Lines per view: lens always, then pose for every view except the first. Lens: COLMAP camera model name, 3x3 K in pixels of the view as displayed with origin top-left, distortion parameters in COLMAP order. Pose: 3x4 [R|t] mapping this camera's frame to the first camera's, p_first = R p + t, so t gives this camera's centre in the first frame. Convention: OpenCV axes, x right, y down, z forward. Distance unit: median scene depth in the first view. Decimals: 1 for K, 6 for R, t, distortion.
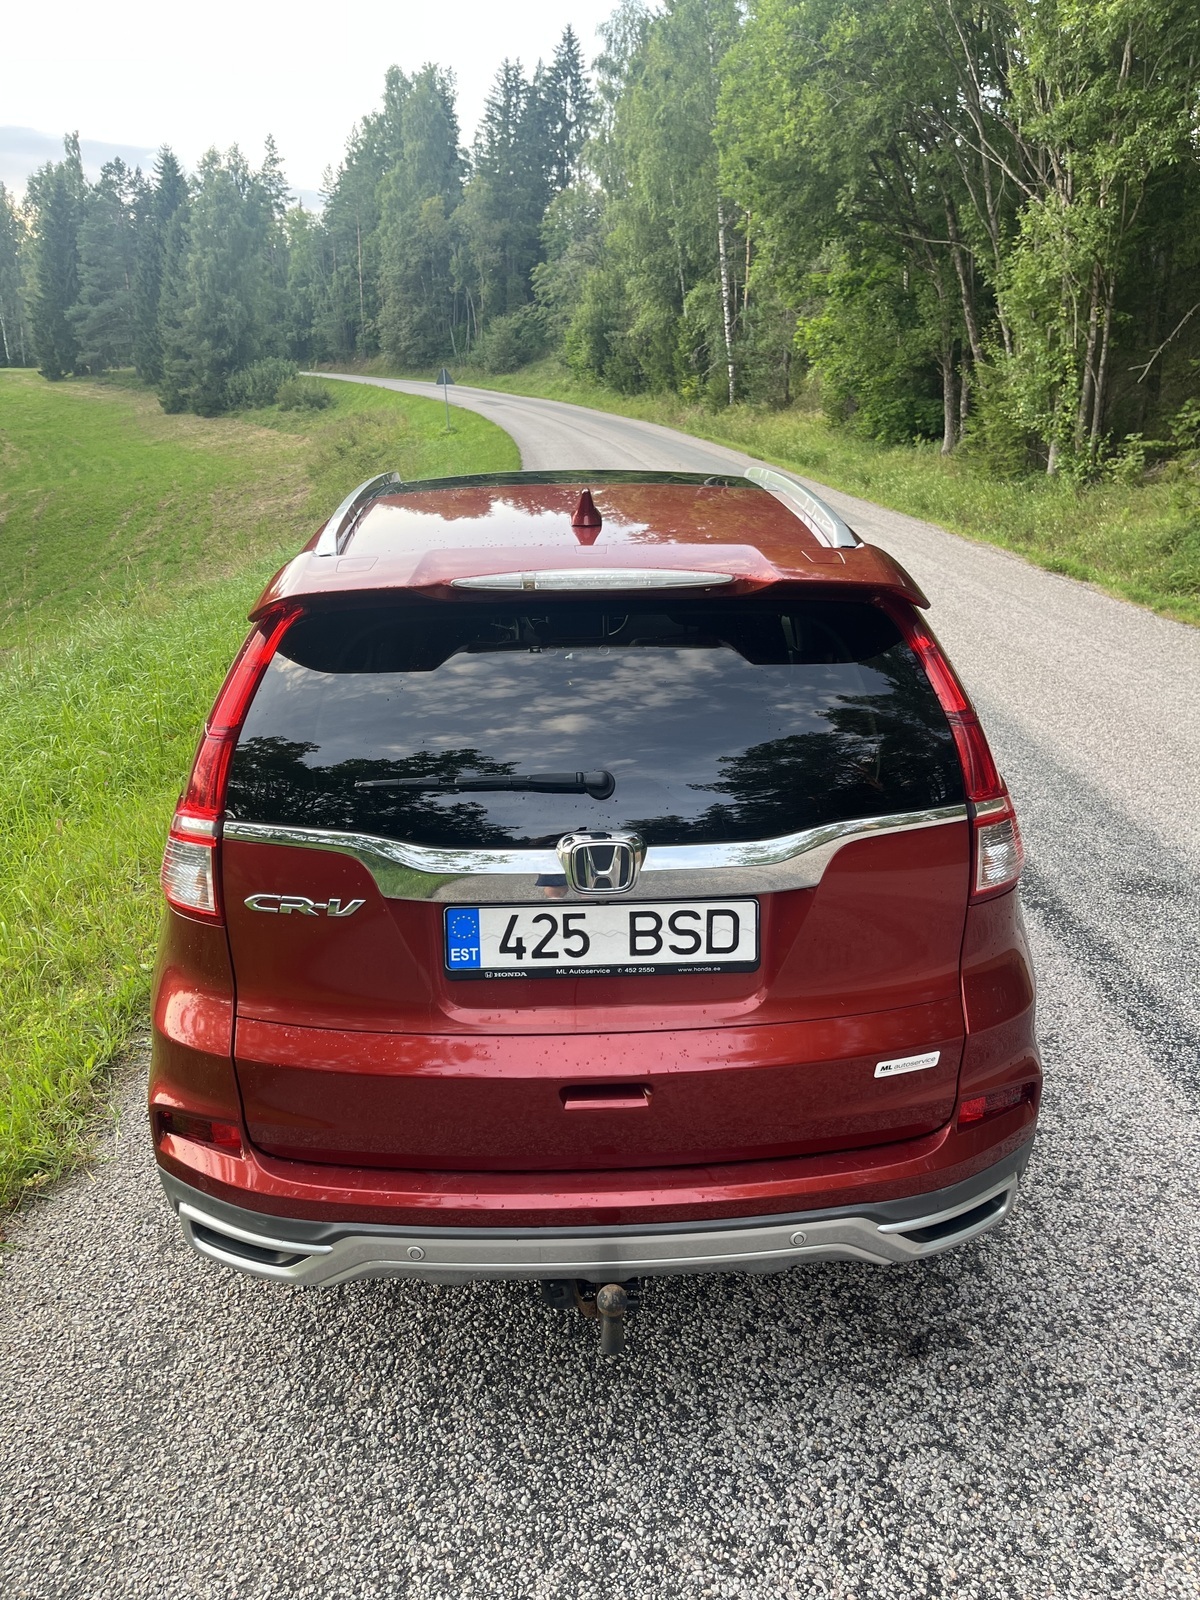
lens RADIAL K [[1172.2, 0, 617.4], [0, 1172.2, 808.6], [0, 0, 1]] dist [0.085735, -0.118896]
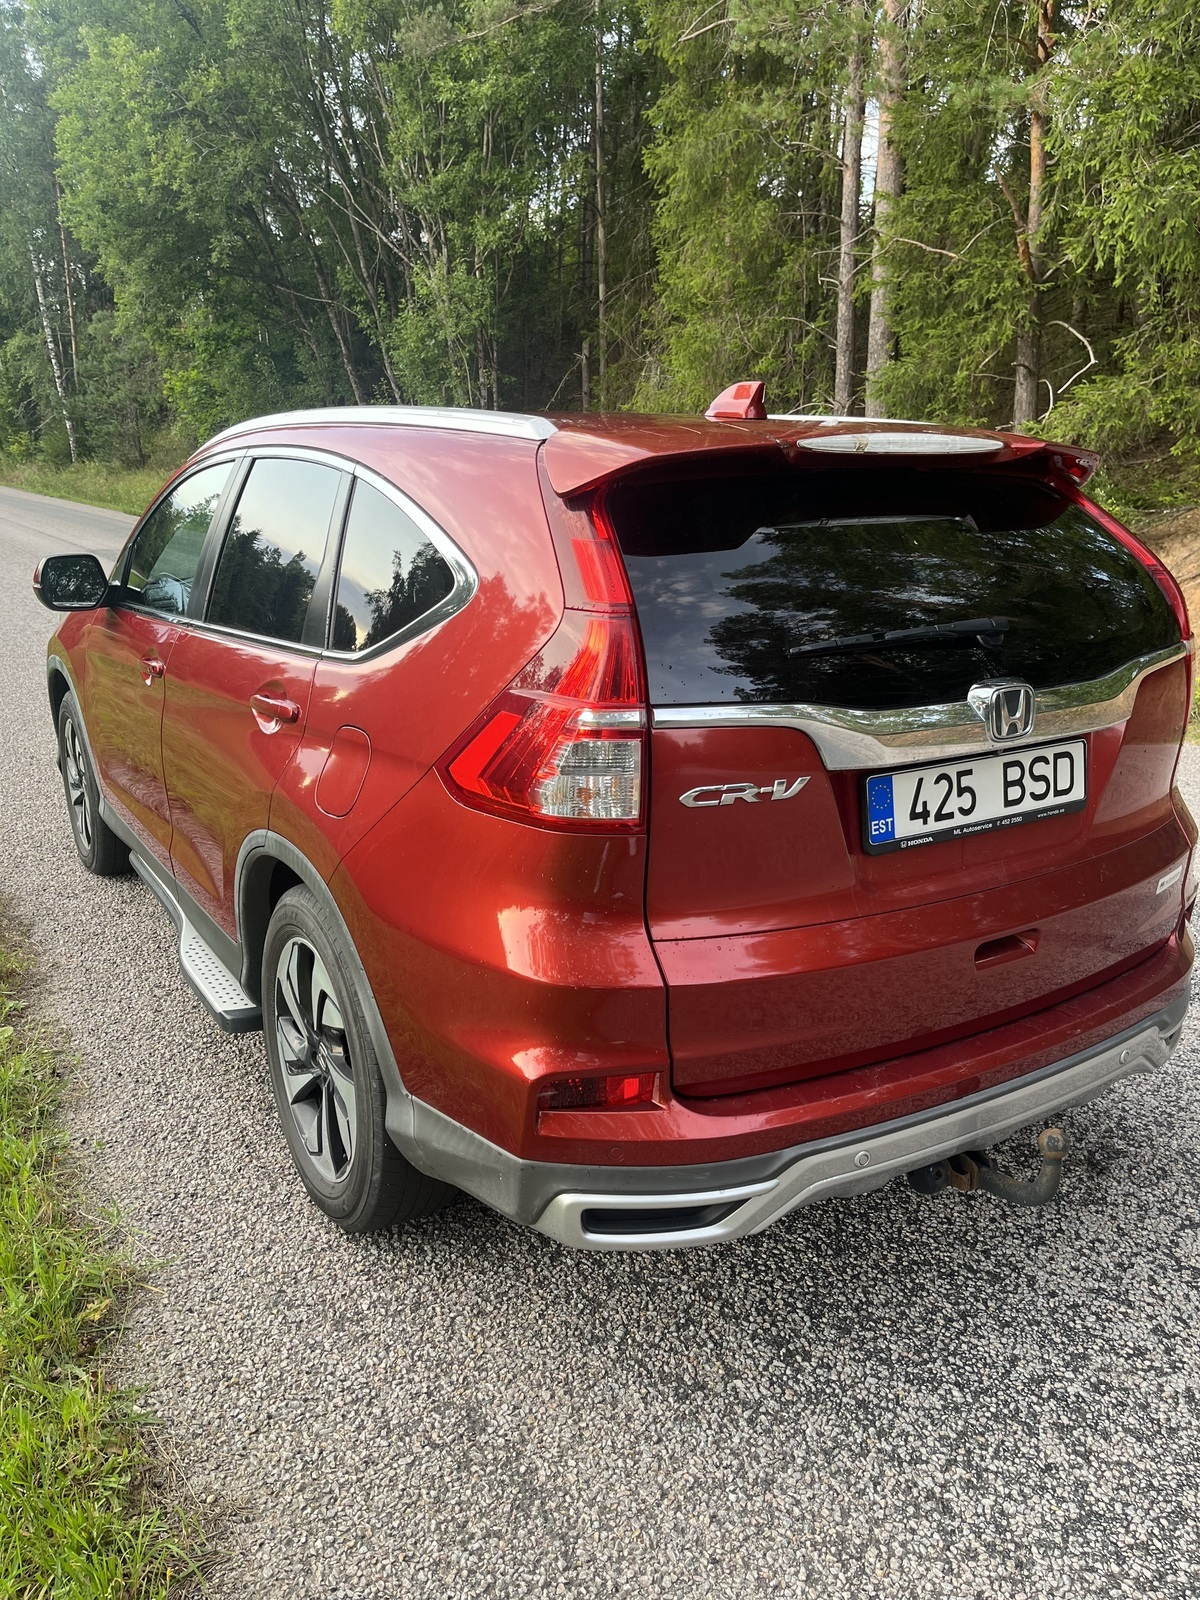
lens RADIAL K [[1172.2, 0, 617.4], [0, 1172.2, 808.6], [0, 0, 1]] dist [0.085735, -0.118896]
pose [[0.877455, -0.128685, 0.462075, -0.710825], [0.149965, 0.988646, -0.009443, 0.081351], [-0.455613, 0.077581, 0.886791, 0.235841]]
